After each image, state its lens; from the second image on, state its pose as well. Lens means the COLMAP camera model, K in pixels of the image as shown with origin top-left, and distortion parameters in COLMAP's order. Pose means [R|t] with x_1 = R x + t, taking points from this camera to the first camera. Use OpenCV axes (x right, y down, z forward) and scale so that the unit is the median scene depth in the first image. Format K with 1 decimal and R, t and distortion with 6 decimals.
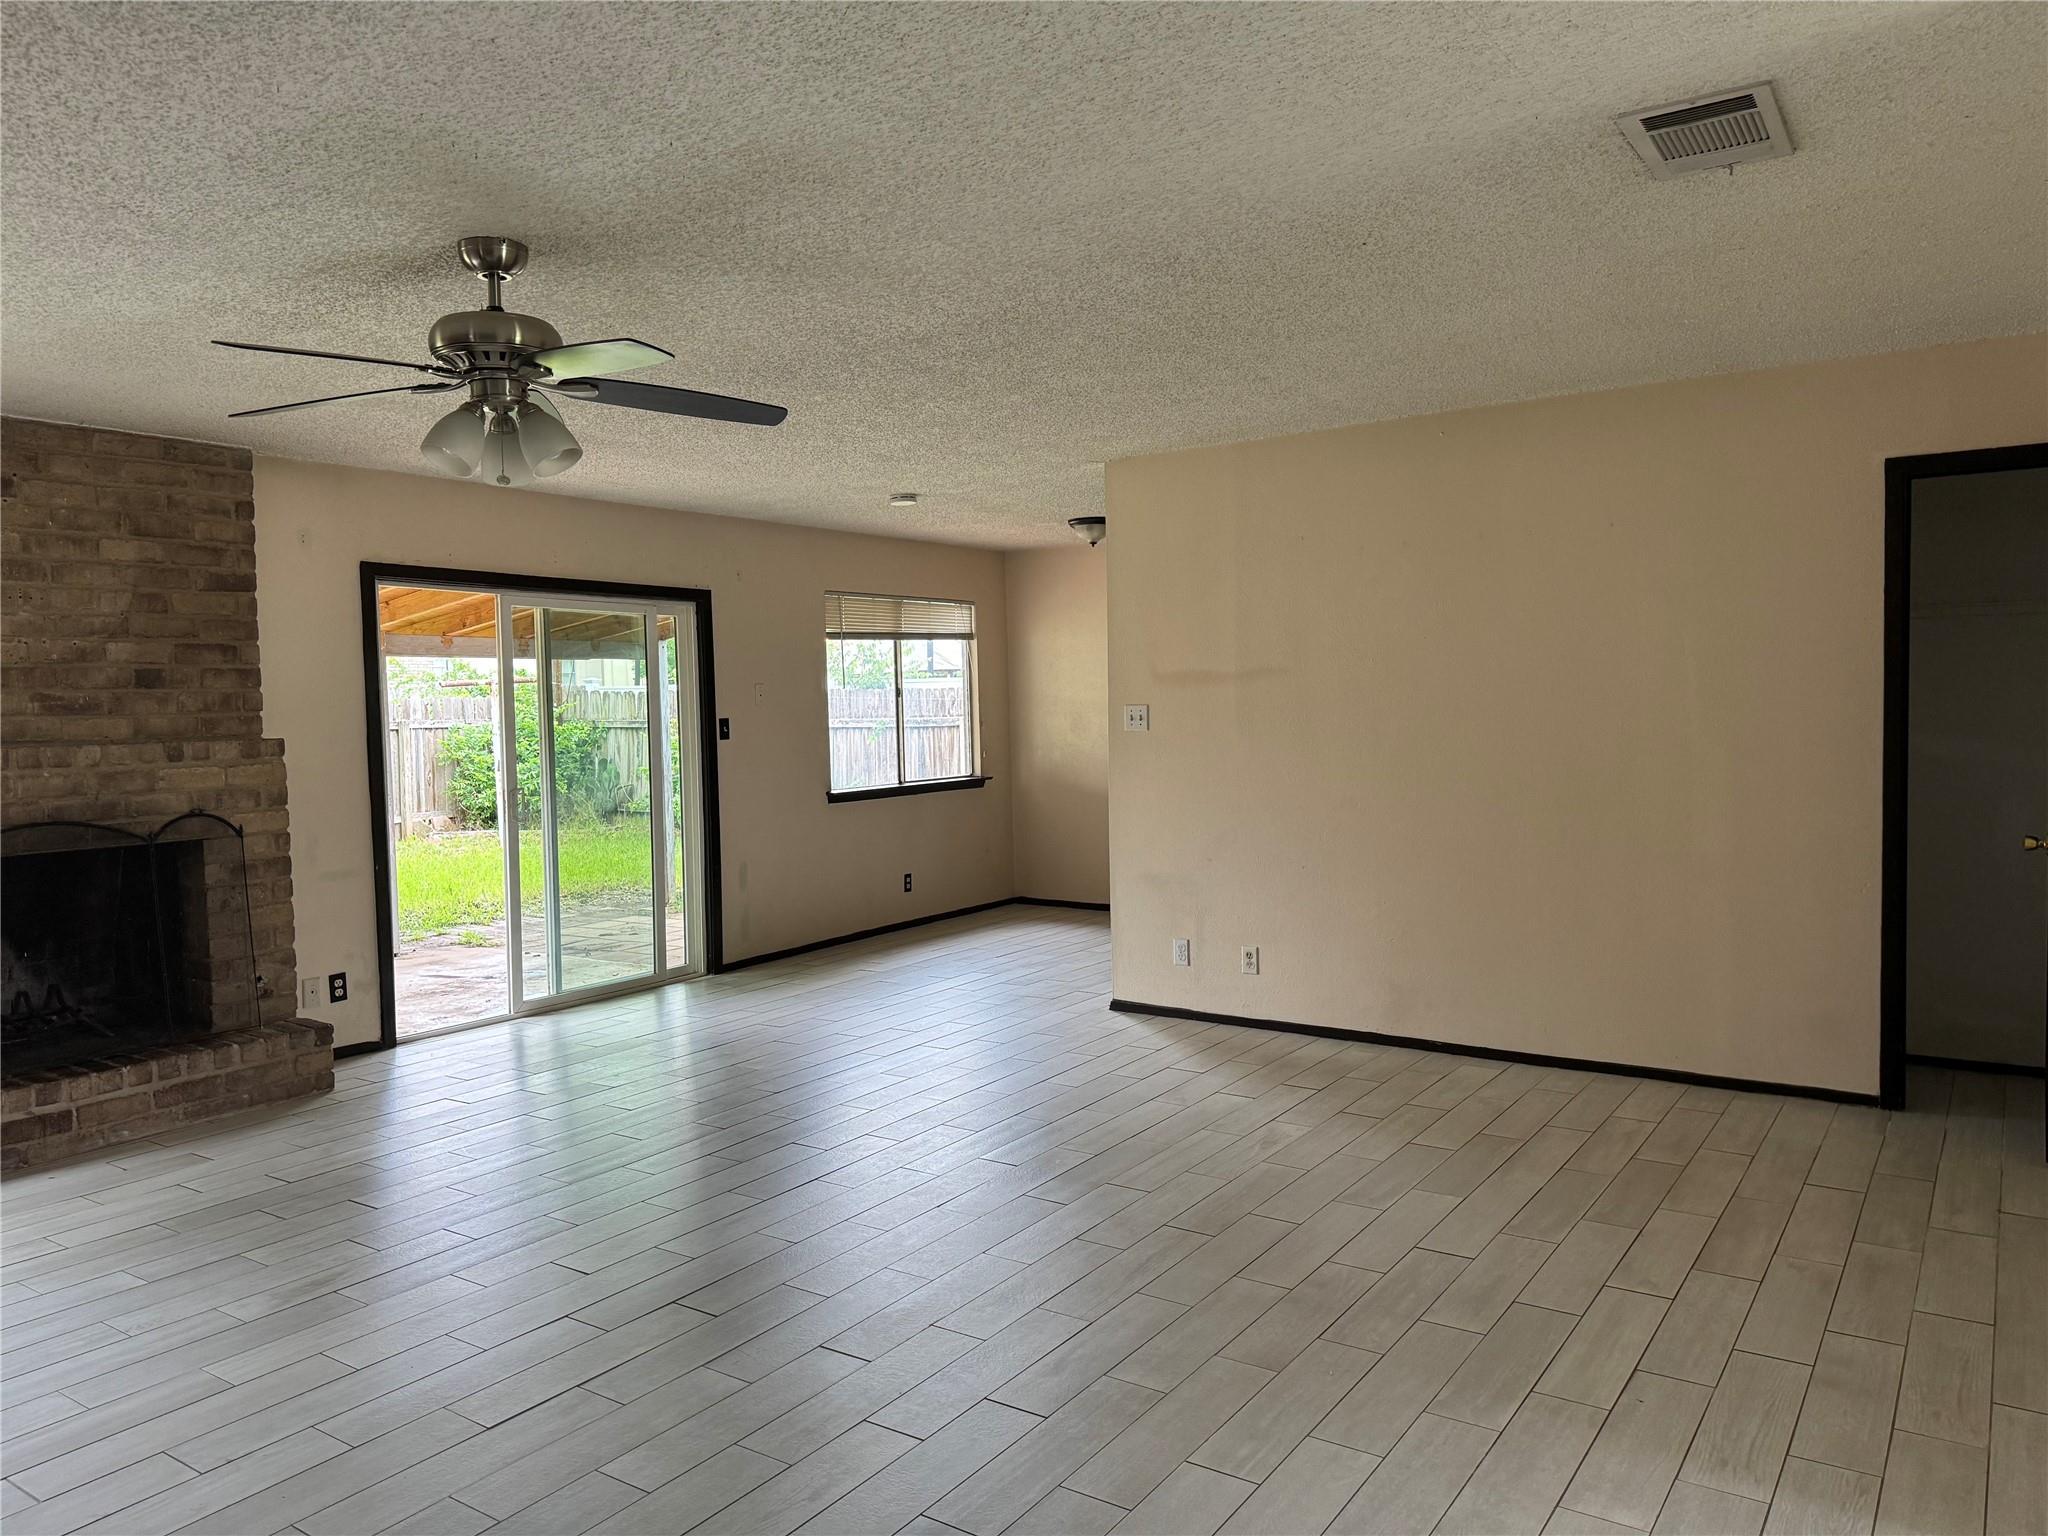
lens RADIAL K [[1419.3, 0, 1017.9], [0, 1419.3, 755.4], [0, 0, 1]] dist [0.072404, -0.086283]
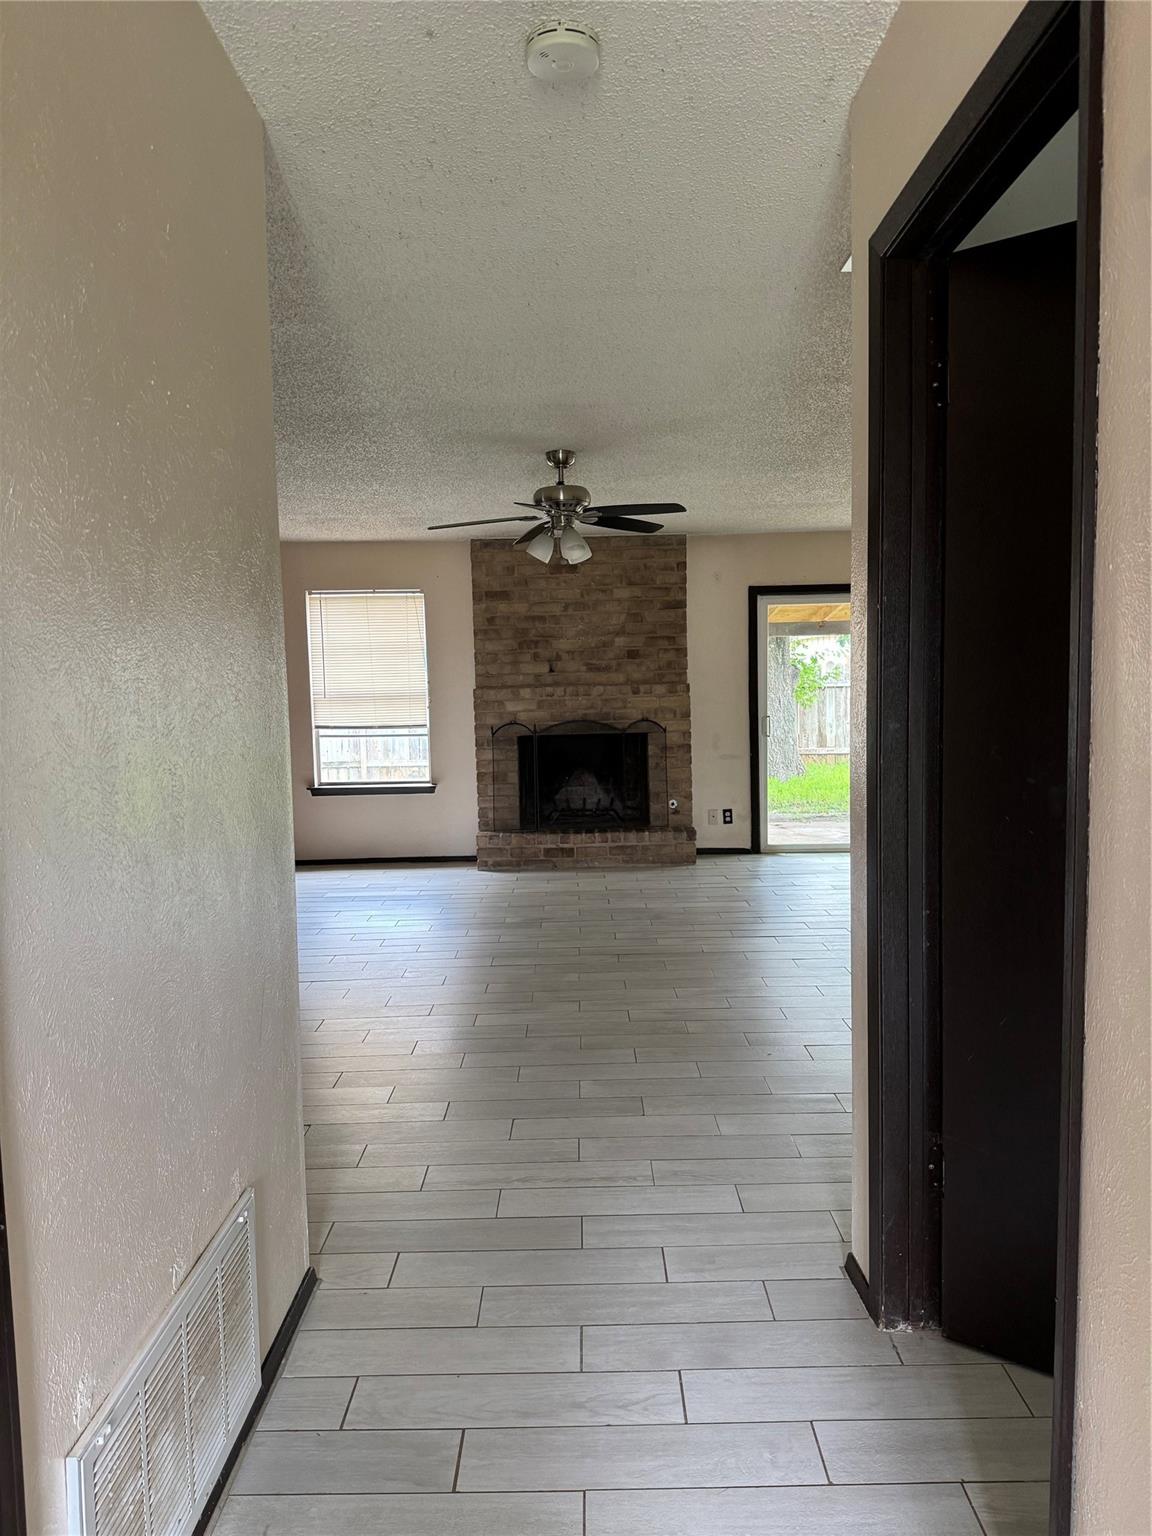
lens RADIAL K [[1064.5, 0, 575.7], [0, 1064.5, 764.5], [0, 0, 1]] dist [0.072404, -0.086283]
pose [[0.563423, 0.065094, -0.823600, 0.601616], [-0.015821, 0.997559, 0.068020, 0.002119], [0.826017, -0.025294, 0.563077, 0.056253]]
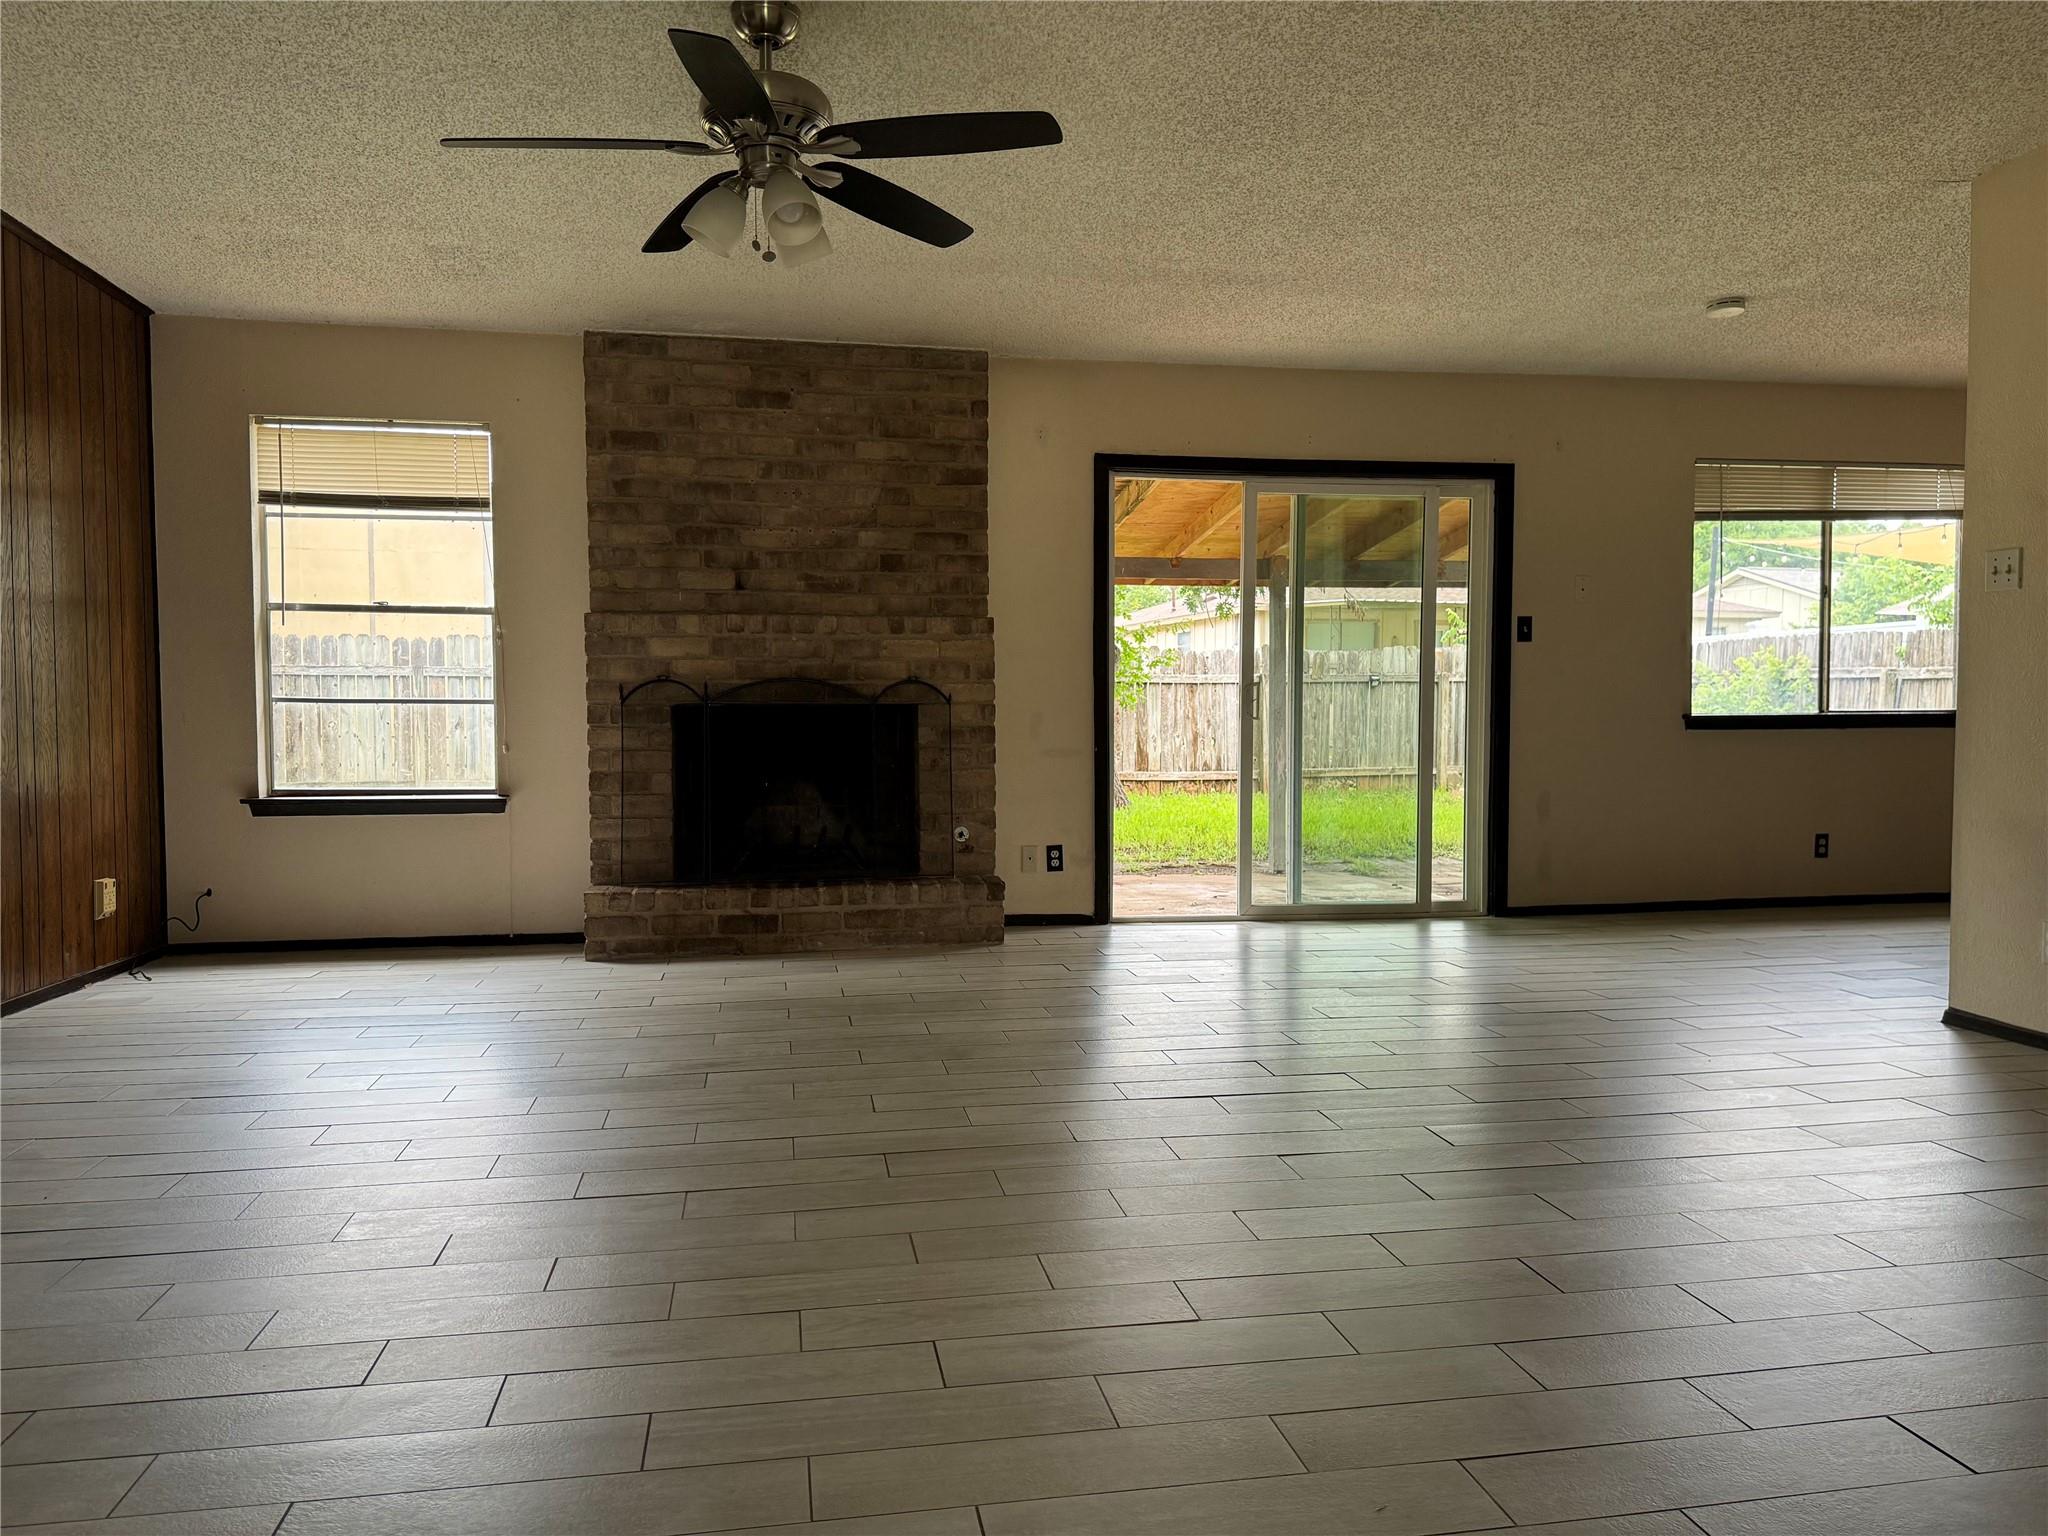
lens RADIAL K [[1419.3, 0, 1034.5], [0, 1419.3, 778.2], [0, 0, 1]] dist [0.072404, -0.086283]
pose [[0.702987, 0.055001, -0.709072, 0.277200], [-0.037250, 0.998484, 0.040519, 0.064968], [0.710226, -0.002071, 0.703971, 0.269610]]
